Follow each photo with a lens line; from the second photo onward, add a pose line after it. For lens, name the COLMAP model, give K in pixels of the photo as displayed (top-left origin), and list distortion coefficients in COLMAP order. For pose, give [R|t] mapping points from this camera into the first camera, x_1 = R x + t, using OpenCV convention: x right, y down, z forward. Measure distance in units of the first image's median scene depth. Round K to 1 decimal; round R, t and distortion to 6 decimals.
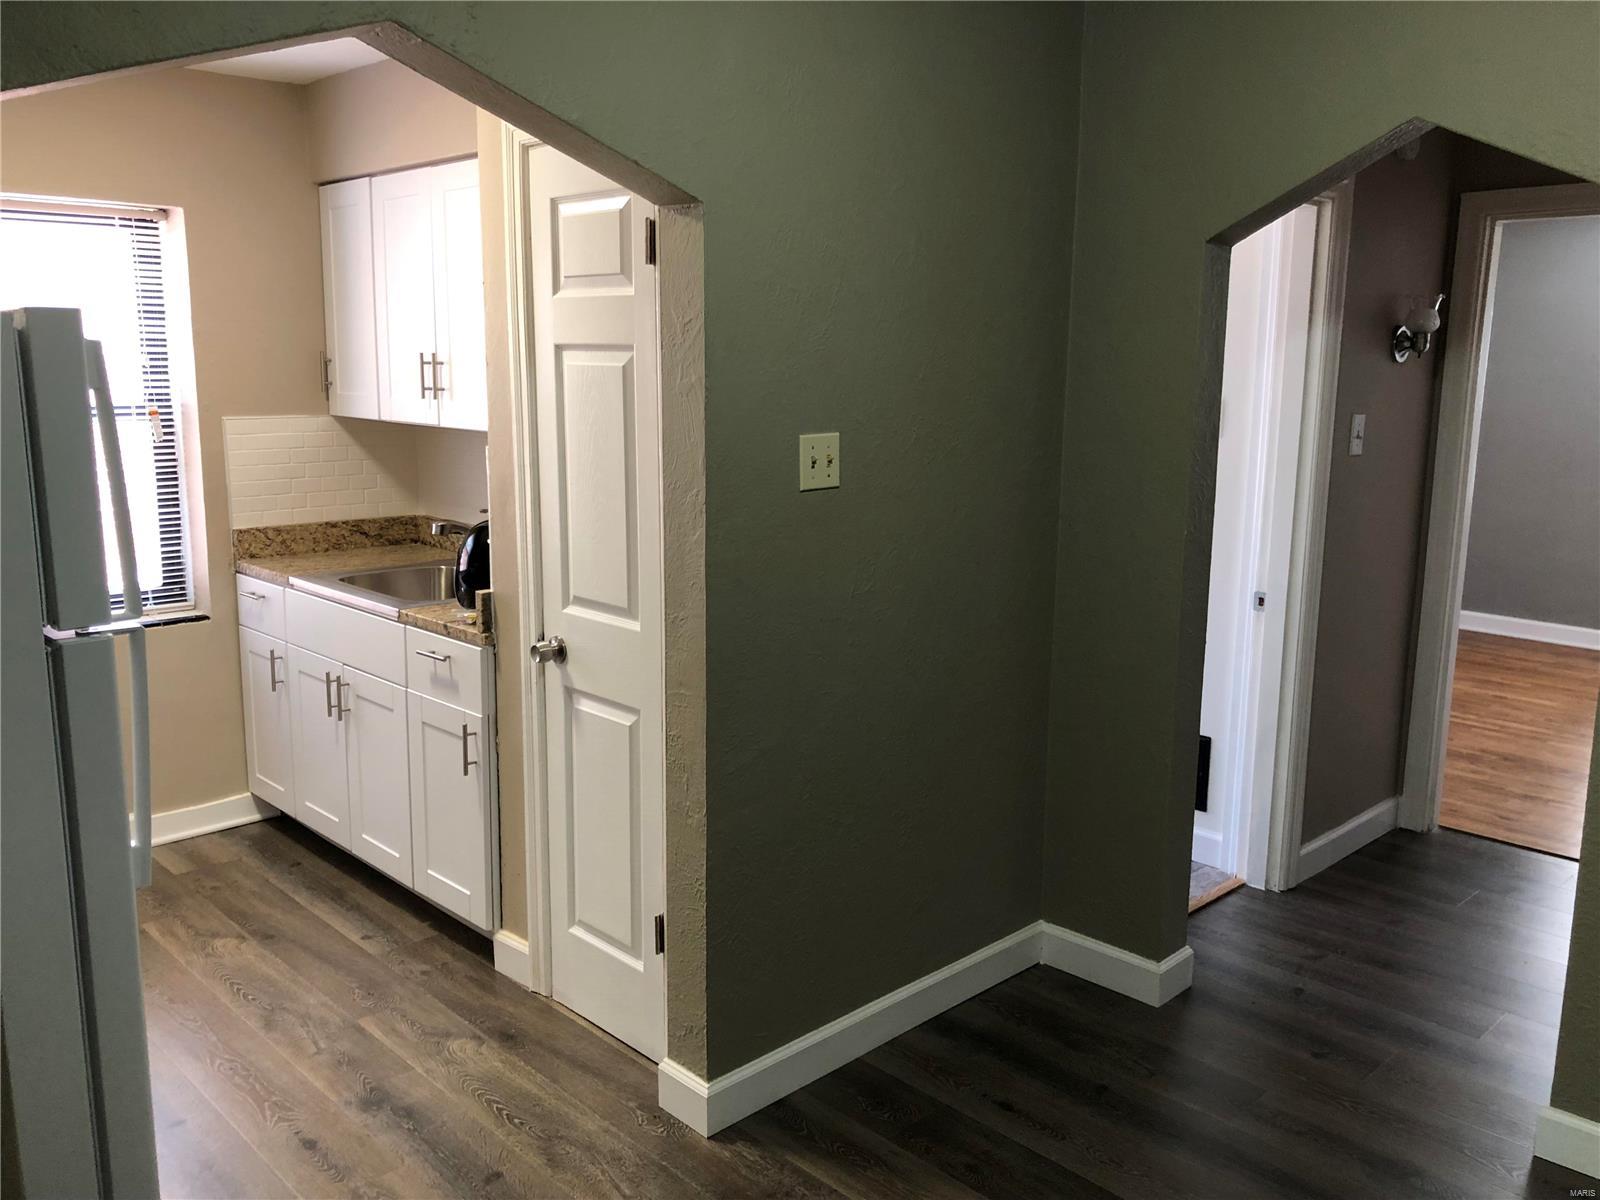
lens RADIAL K [[1309.4, 0, 791.9], [0, 1309.4, 606.2], [0, 0, 1]] dist [0.048206, -0.042130]
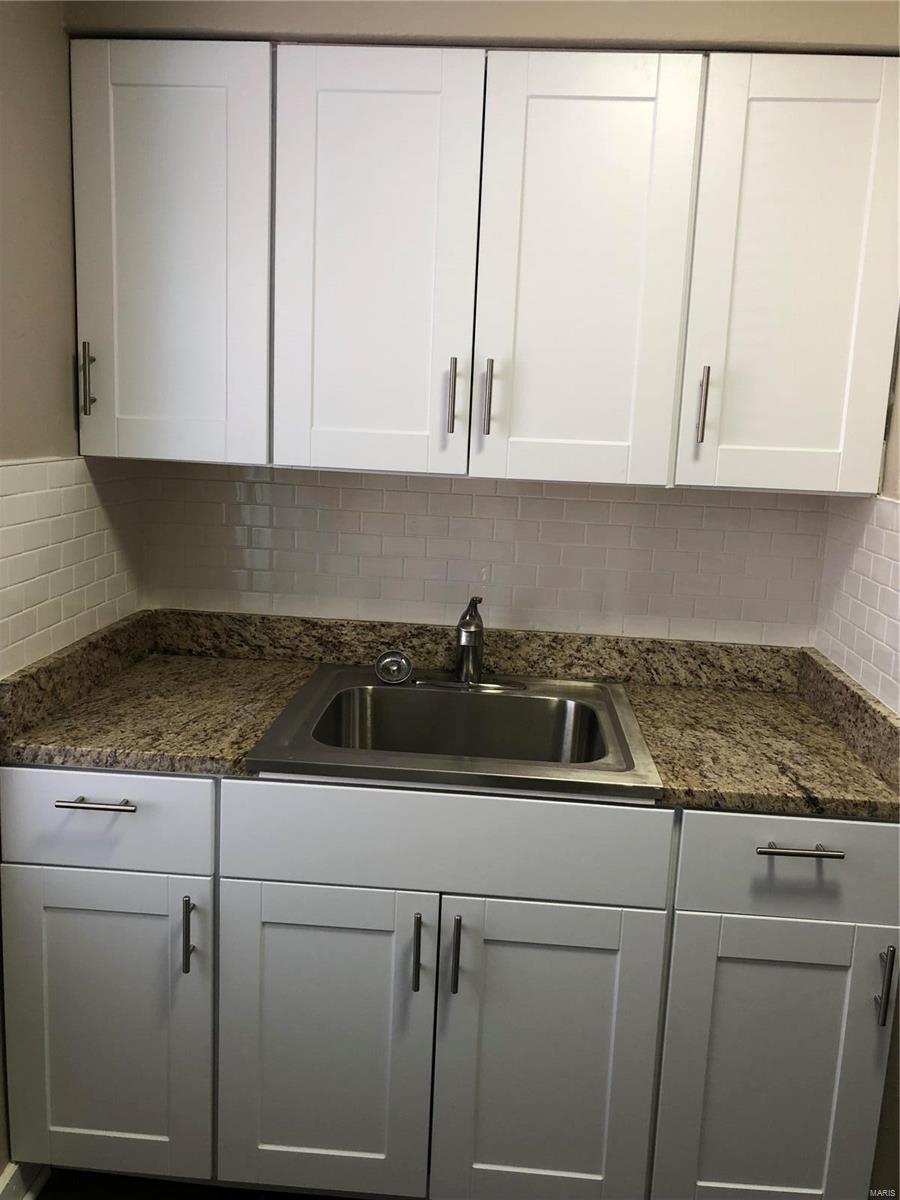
lens RADIAL K [[982.0, 0, 448.8], [0, 982.0, 587.0], [0, 0, 1]] dist [0.048206, -0.042130]
pose [[0.736072, -0.110532, 0.667818, -0.577437], [0.091495, 0.993770, 0.063635, -0.110483], [-0.670691, 0.014262, 0.741600, 0.632650]]
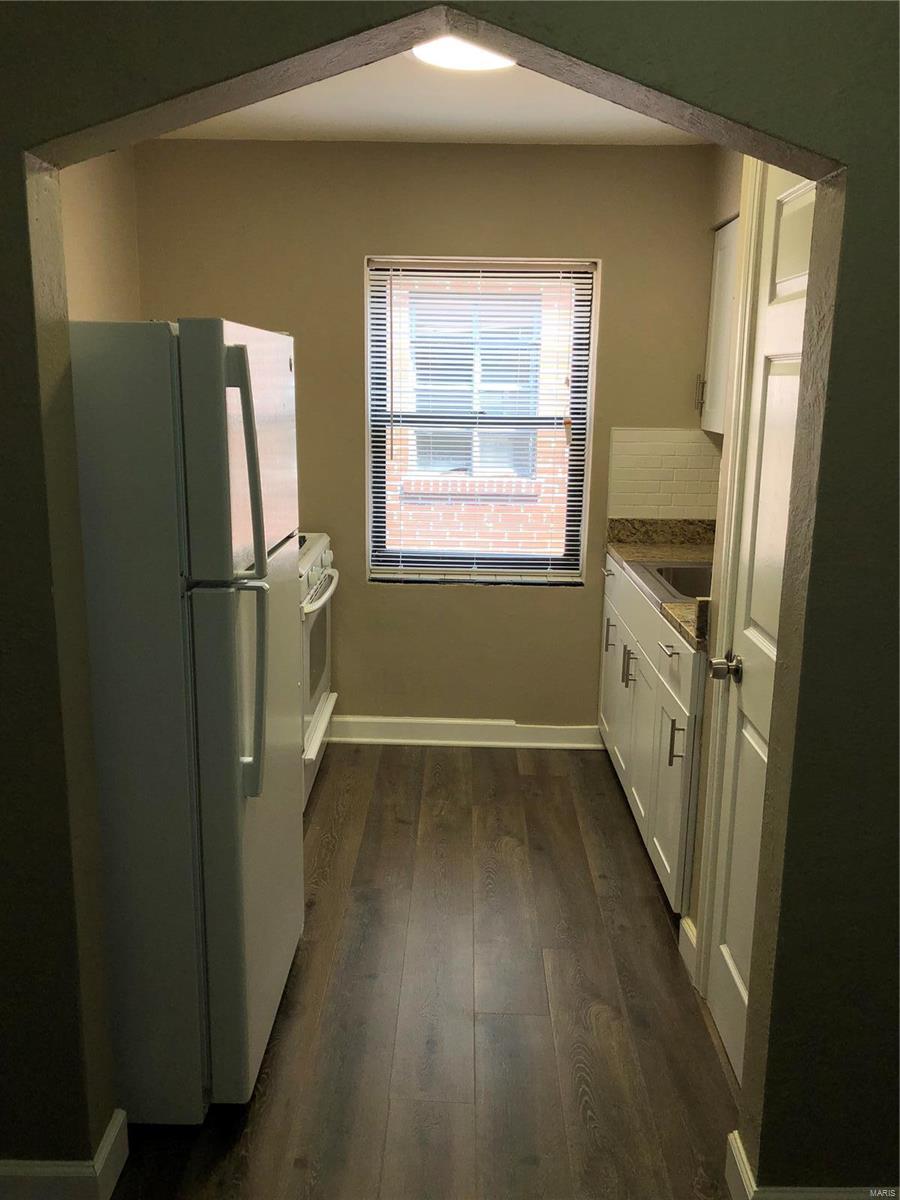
lens RADIAL K [[982.0, 0, 450.6], [0, 982.0, 597.2], [0, 0, 1]] dist [0.048206, -0.042130]
pose [[0.719699, 0.153101, -0.677196, 0.118335], [-0.141954, 0.987227, 0.072330, -0.032137], [0.679620, 0.044075, 0.732239, 0.230632]]
